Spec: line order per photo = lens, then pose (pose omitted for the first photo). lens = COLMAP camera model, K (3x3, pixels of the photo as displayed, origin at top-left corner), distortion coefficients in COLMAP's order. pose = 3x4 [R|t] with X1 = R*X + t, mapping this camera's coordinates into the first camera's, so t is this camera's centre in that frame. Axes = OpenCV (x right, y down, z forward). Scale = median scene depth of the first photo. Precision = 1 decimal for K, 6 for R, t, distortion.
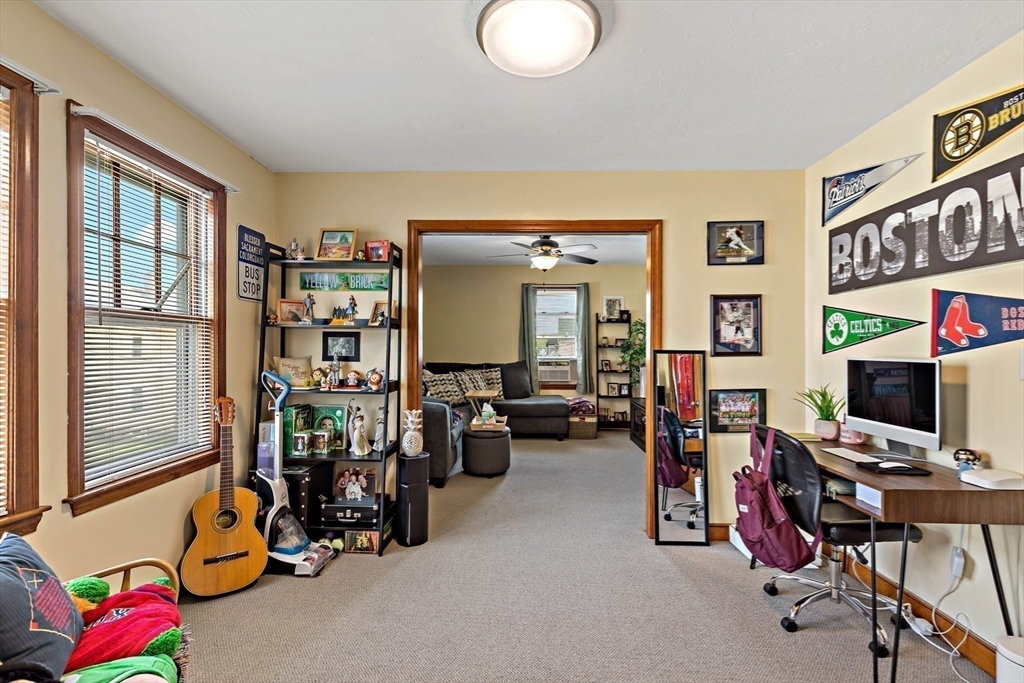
lens RADIAL K [[466.8, 0, 519.2], [0, 466.8, 350.8], [0, 0, 1]] dist [0.011511, -0.002709]
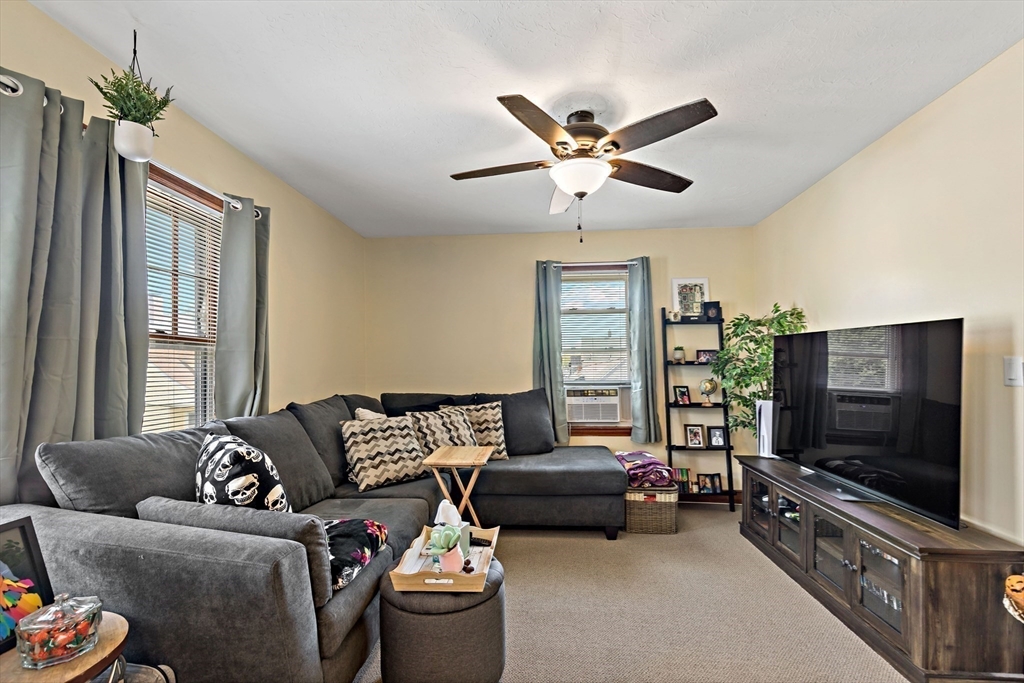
lens RADIAL K [[466.8, 0, 507.8], [0, 466.8, 349.5], [0, 0, 1]] dist [0.011511, -0.002709]
pose [[0.997317, -0.013924, -0.071871, 0.022940], [0.010639, 0.998890, -0.045893, -0.004018], [0.072430, 0.045006, 0.996358, 0.901255]]
